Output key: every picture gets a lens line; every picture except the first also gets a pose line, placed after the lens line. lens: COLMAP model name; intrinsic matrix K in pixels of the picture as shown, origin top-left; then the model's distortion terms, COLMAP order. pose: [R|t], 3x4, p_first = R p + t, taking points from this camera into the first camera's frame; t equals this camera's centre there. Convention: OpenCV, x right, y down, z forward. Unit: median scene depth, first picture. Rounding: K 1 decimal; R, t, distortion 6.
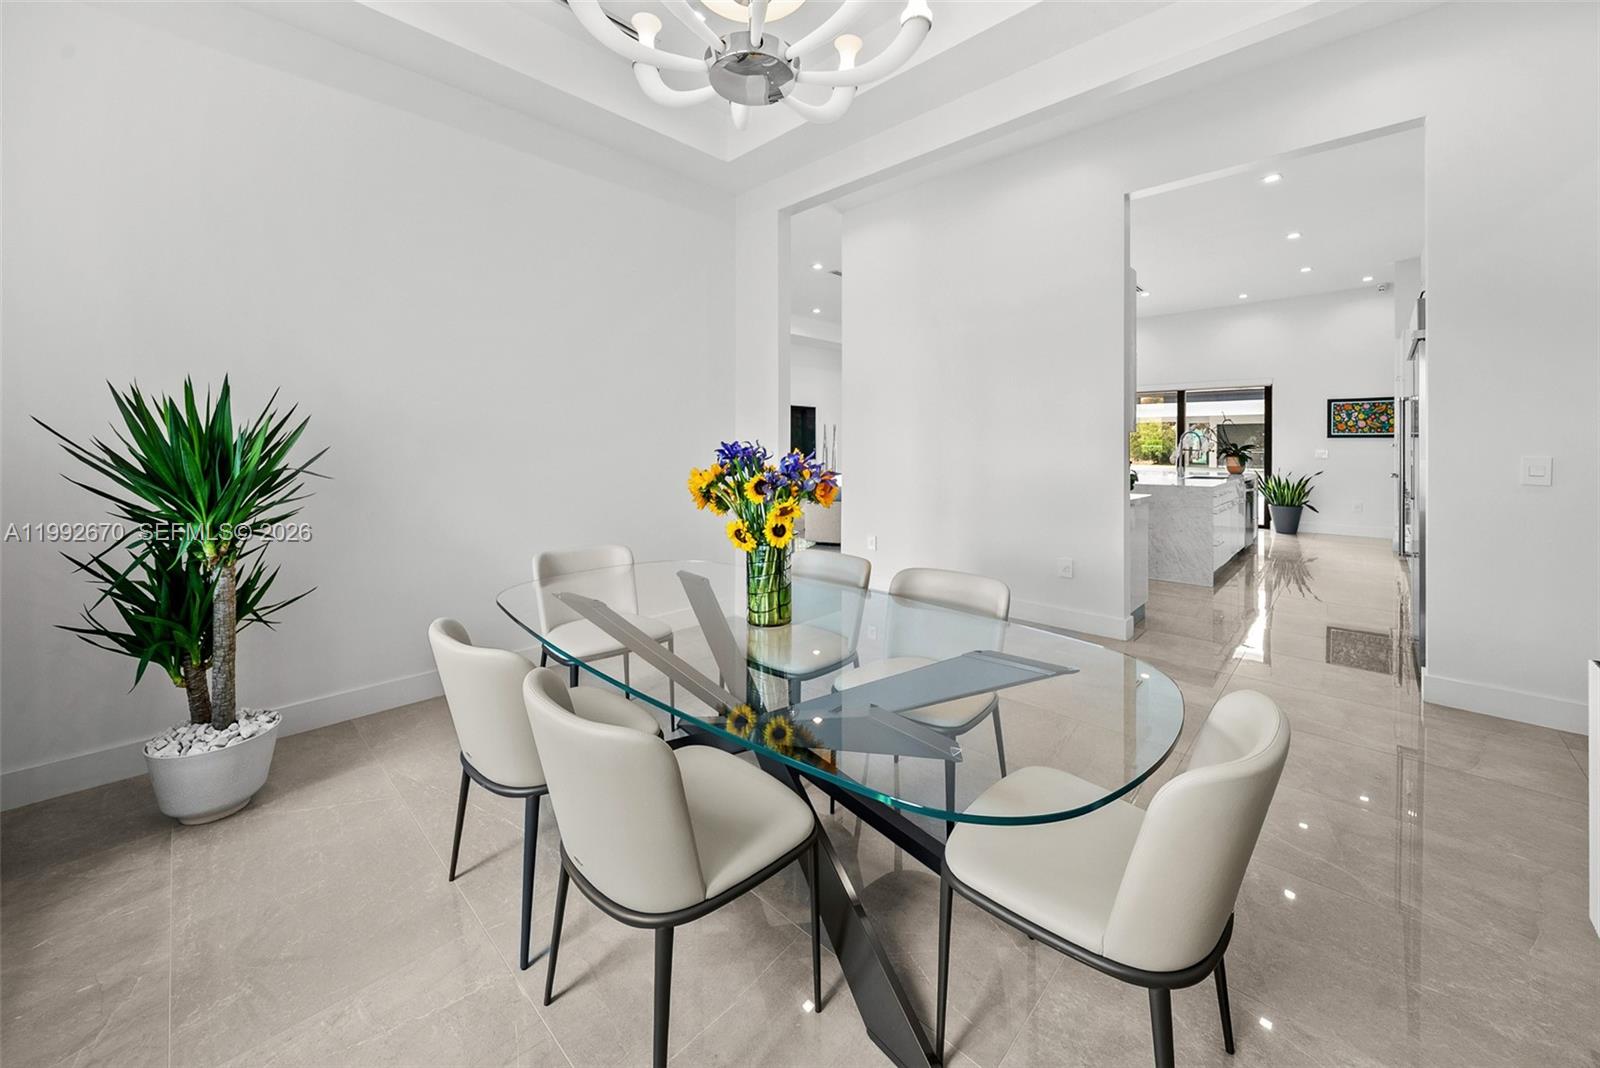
lens RADIAL K [[583.4, 0, 800.0], [0, 583.4, 534.0], [0, 0, 1]] dist [-0.001492, -0.000222]
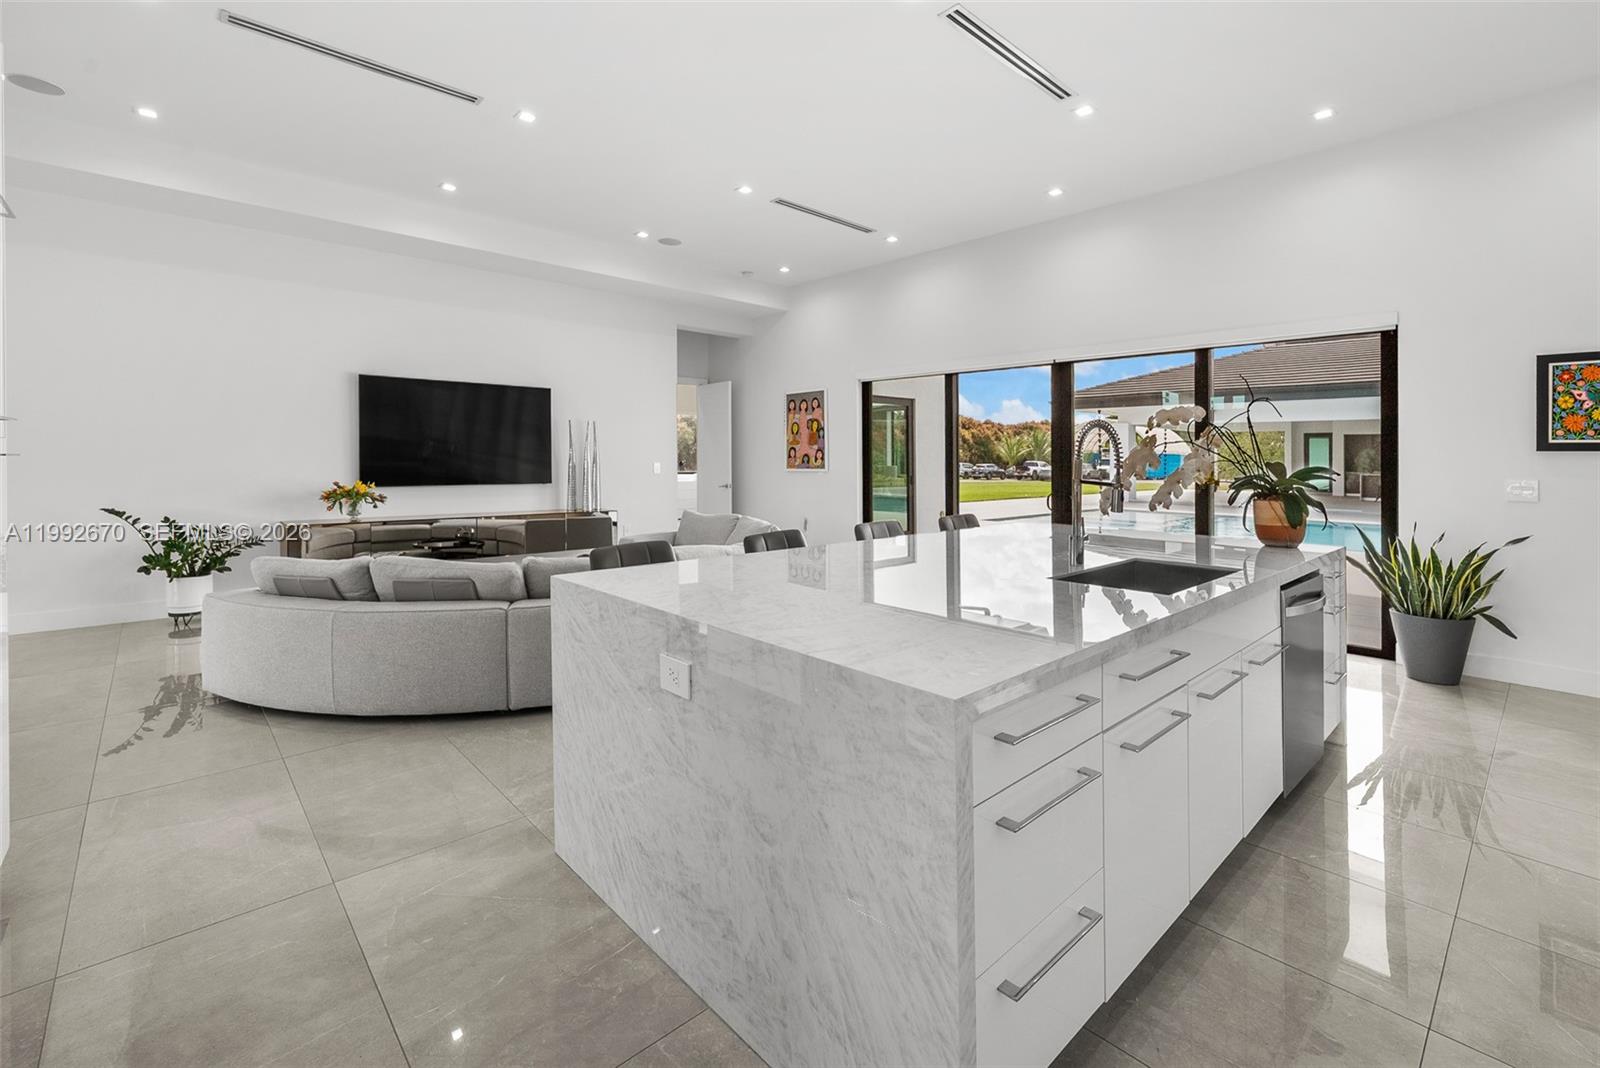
lens RADIAL K [[695.9, 0, 800.0], [0, 695.9, 534.0], [0, 0, 1]] dist [-0.002434, -0.000378]
pose [[0.998044, 0.018933, -0.059581, 0.425273], [-0.020834, 0.999289, -0.031439, -0.081422], [0.058944, 0.032619, 0.997728, 0.493068]]
